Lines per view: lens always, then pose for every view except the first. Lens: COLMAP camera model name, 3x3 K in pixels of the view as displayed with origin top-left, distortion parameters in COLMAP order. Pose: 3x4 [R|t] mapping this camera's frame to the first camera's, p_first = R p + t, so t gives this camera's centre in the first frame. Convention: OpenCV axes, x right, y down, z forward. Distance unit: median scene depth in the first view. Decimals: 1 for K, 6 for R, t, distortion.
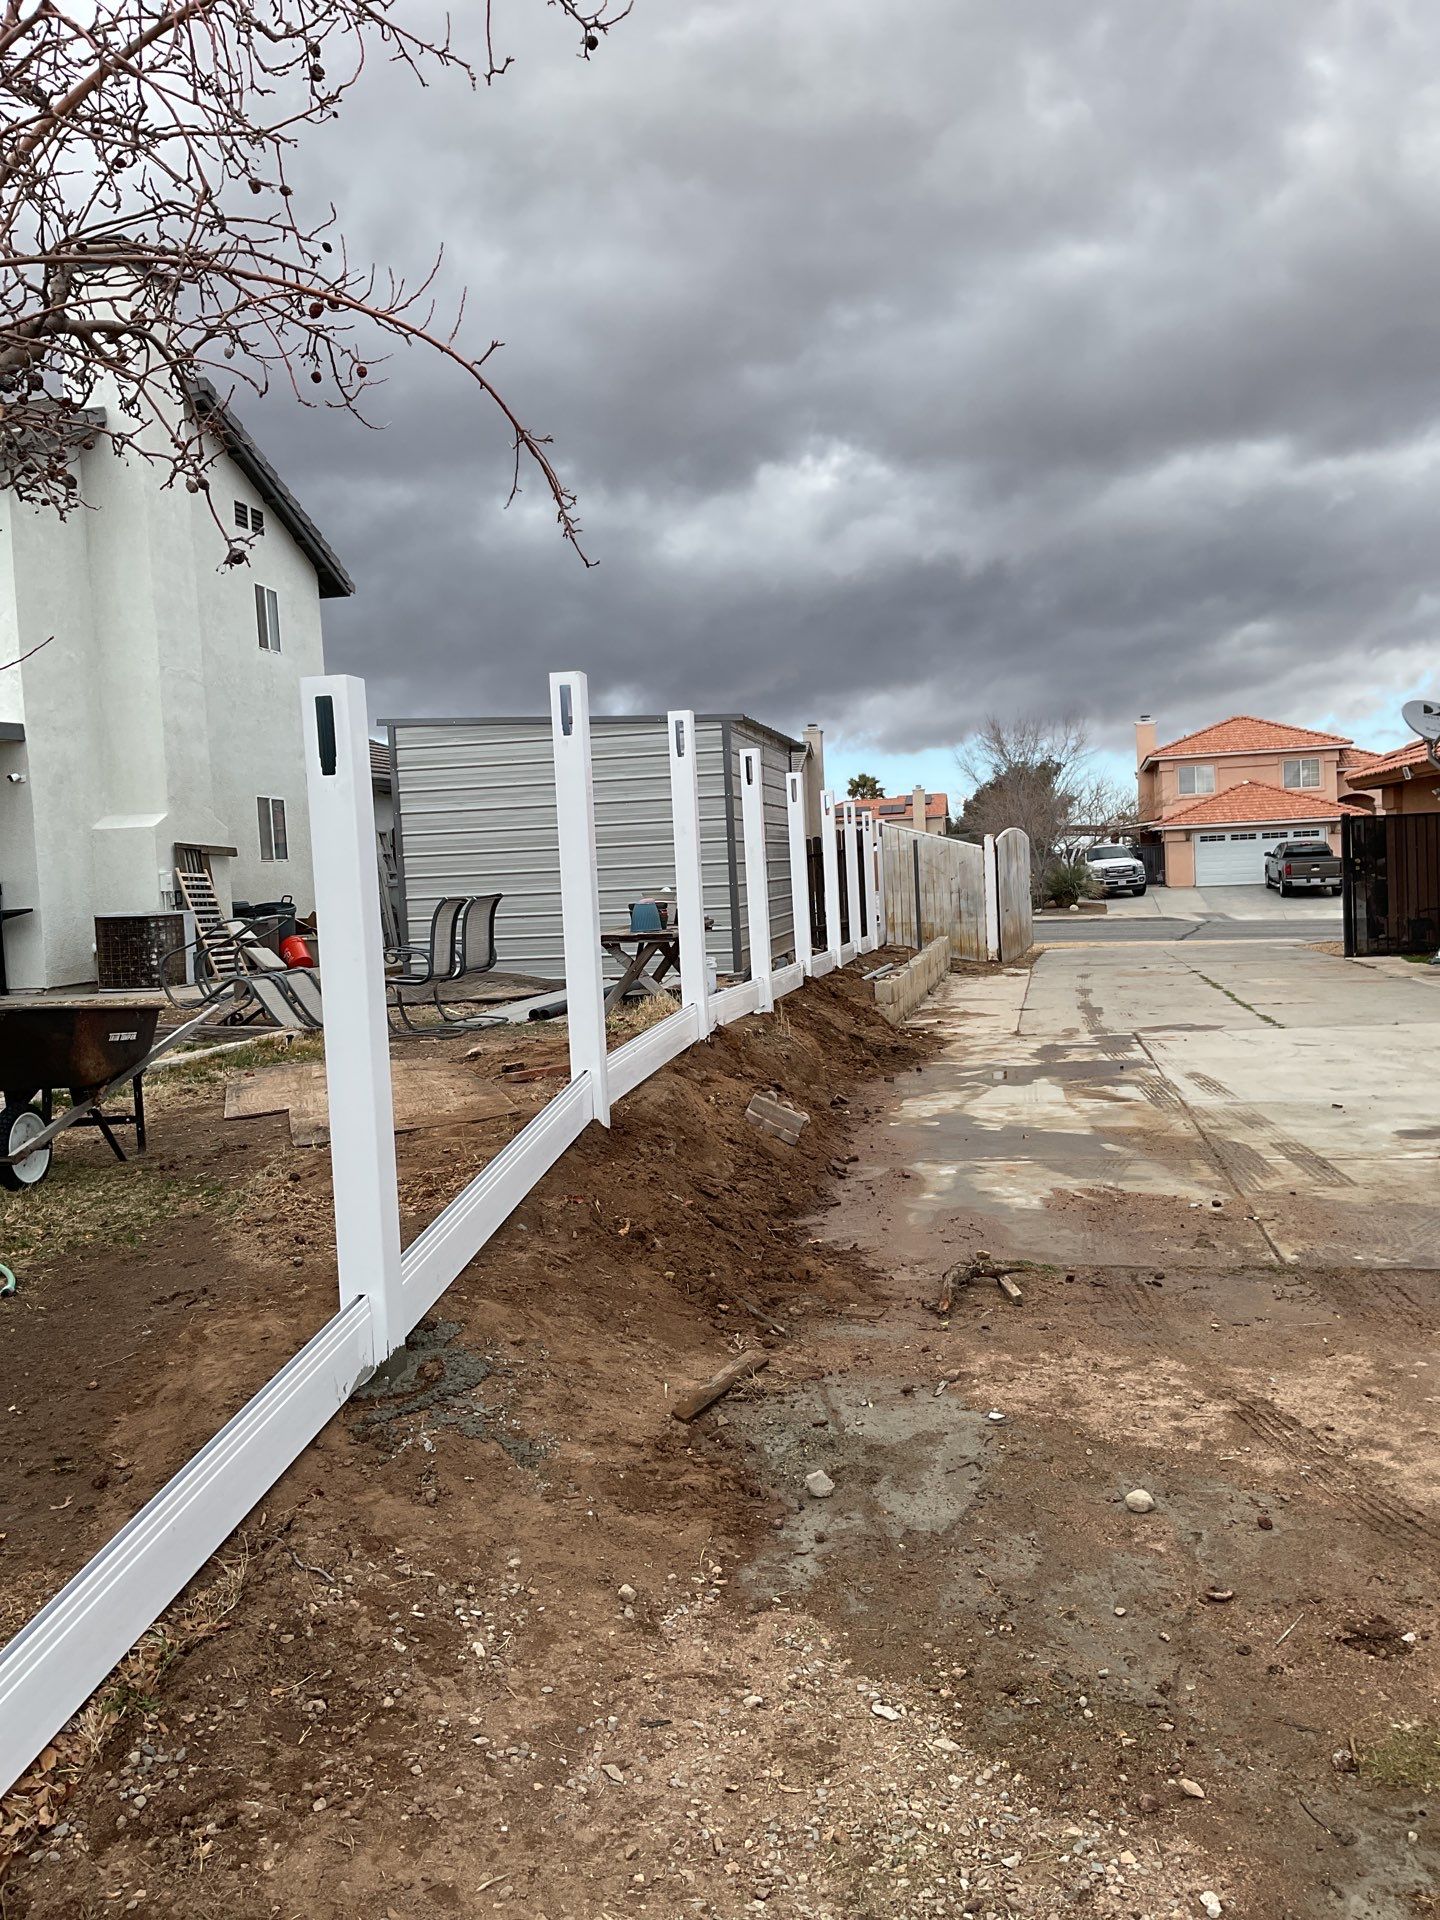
lens RADIAL K [[1557.3, 0, 731.3], [0, 1557.3, 962.2], [0, 0, 1]] dist [0.090012, -0.137815]
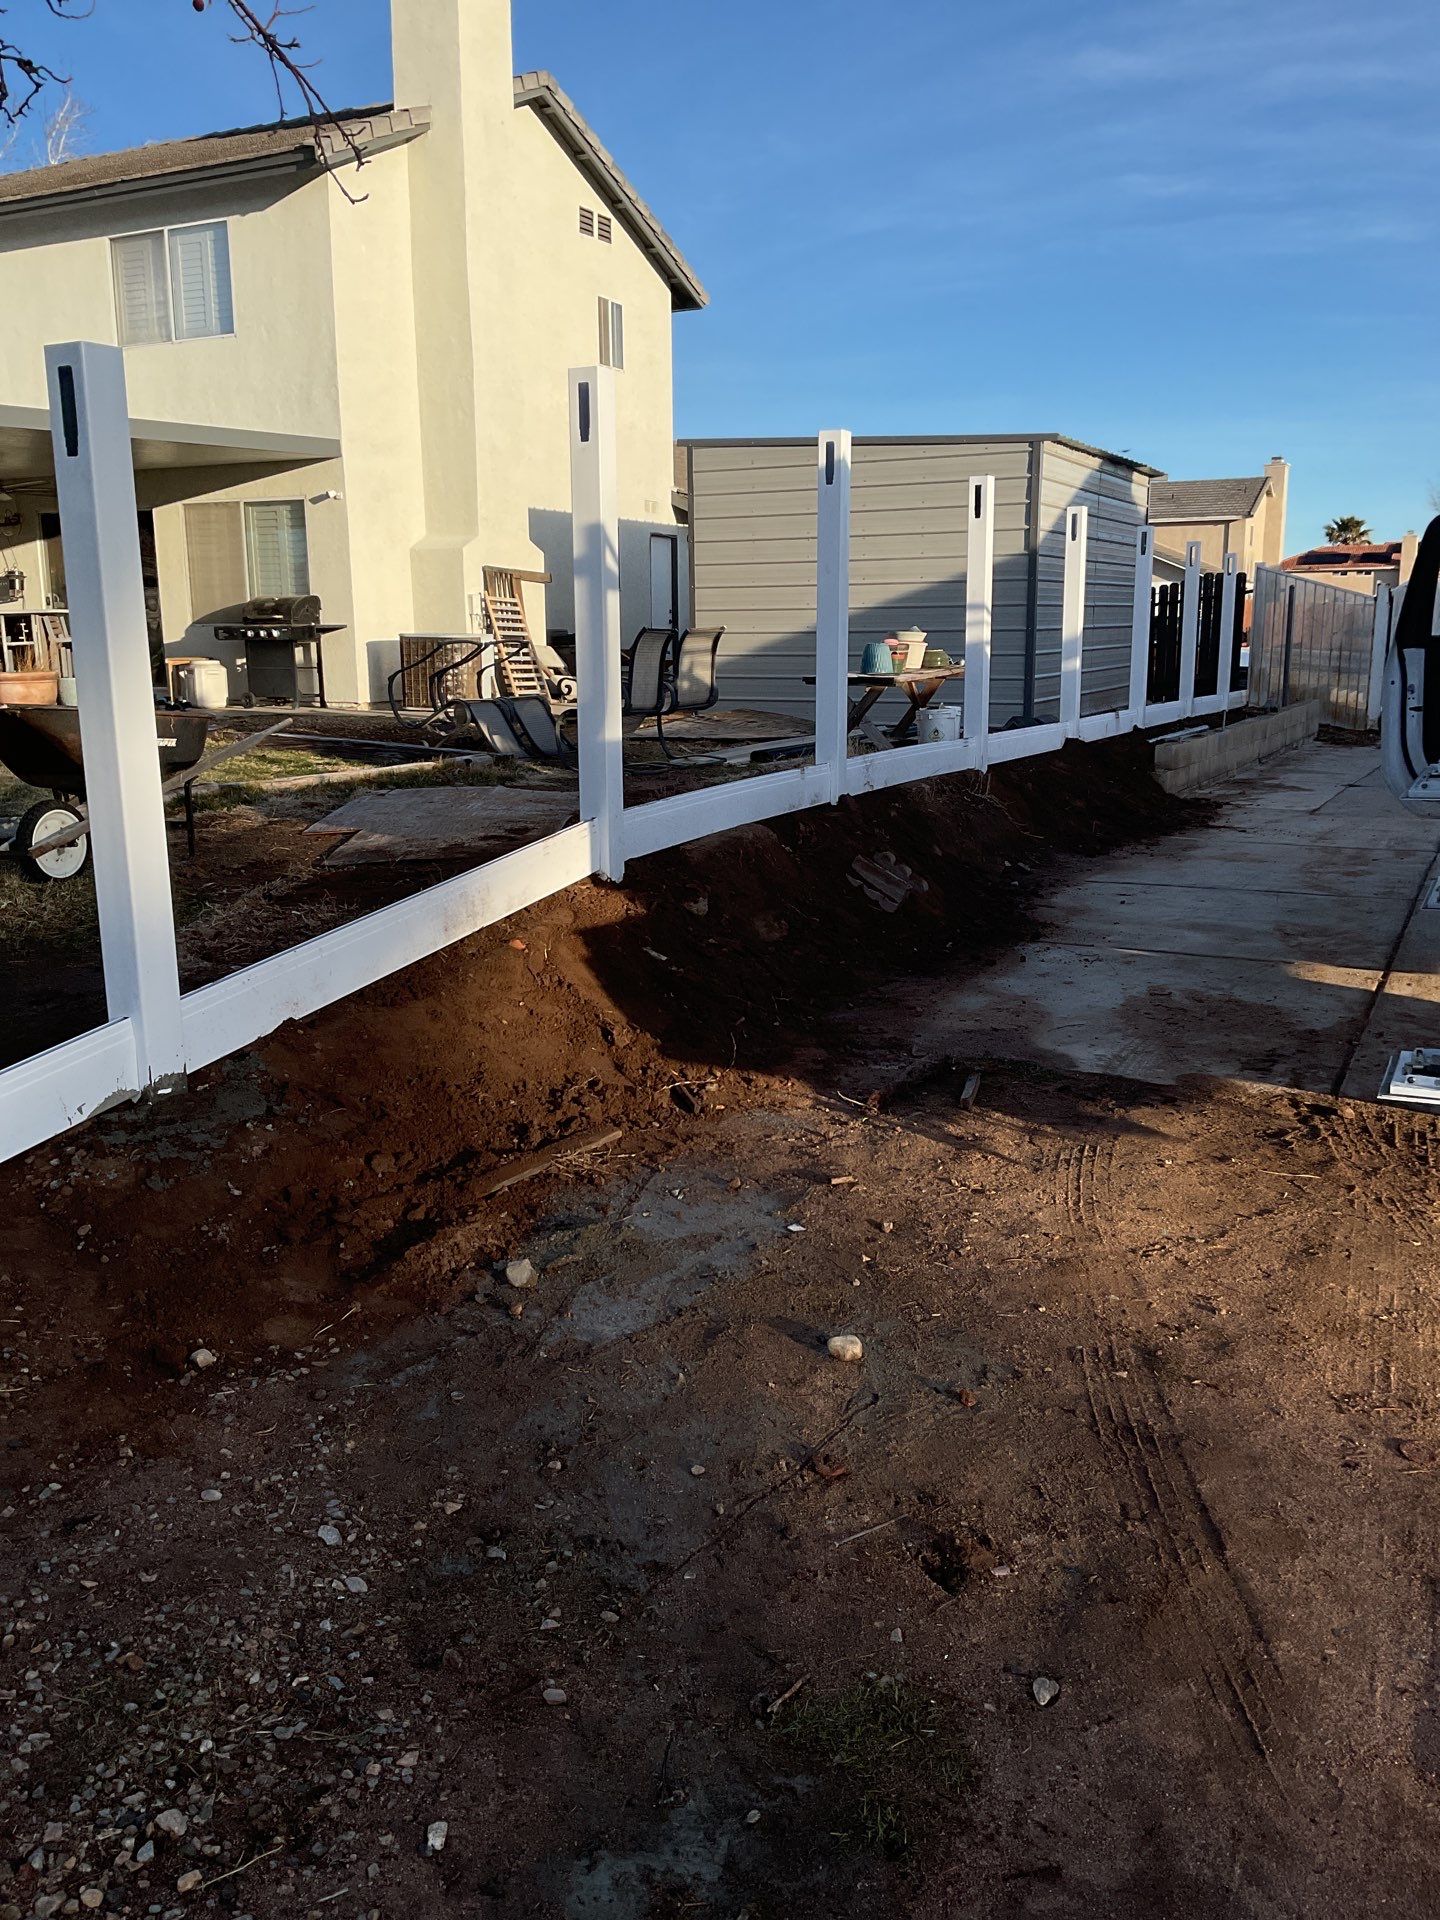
lens RADIAL K [[1557.3, 0, 726.8], [0, 1557.3, 952.9], [0, 0, 1]] dist [0.090012, -0.137815]
pose [[0.958971, 0.096670, -0.266514, 0.091362], [-0.054304, 0.985297, 0.161989, -0.001897], [0.278255, -0.140870, 0.950121, 0.042913]]
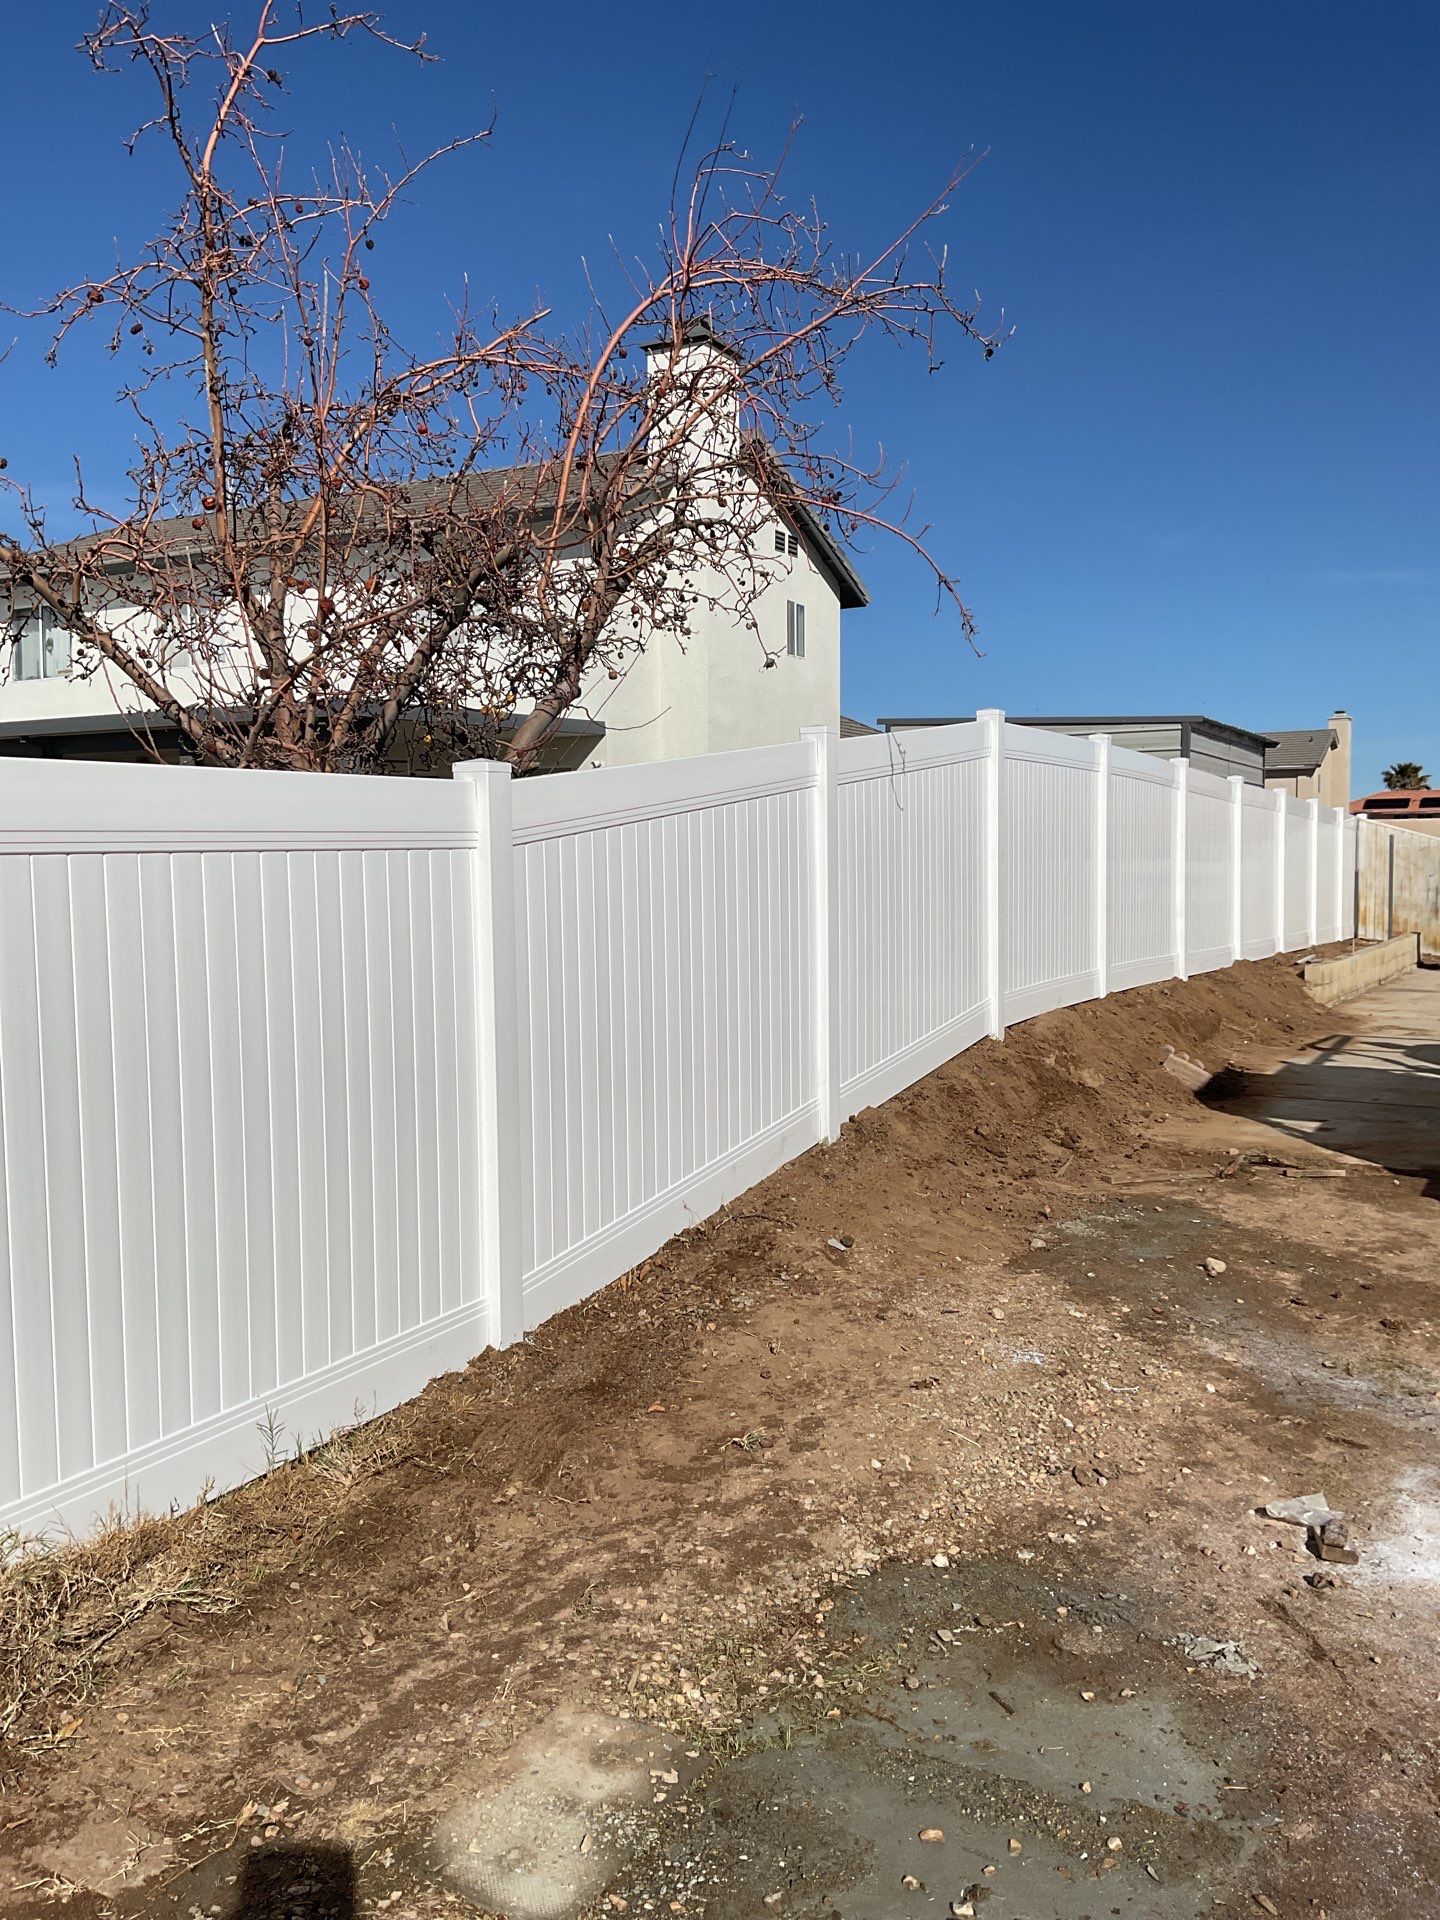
lens RADIAL K [[1557.3, 0, 723.7], [0, 1557.3, 965.0], [0, 0, 1]] dist [0.090012, -0.137815]
pose [[0.946676, 0.058537, -0.316825, 0.046066], [-0.054477, 0.998280, 0.021665, 0.009692], [0.317548, -0.003250, 0.948237, -0.147909]]
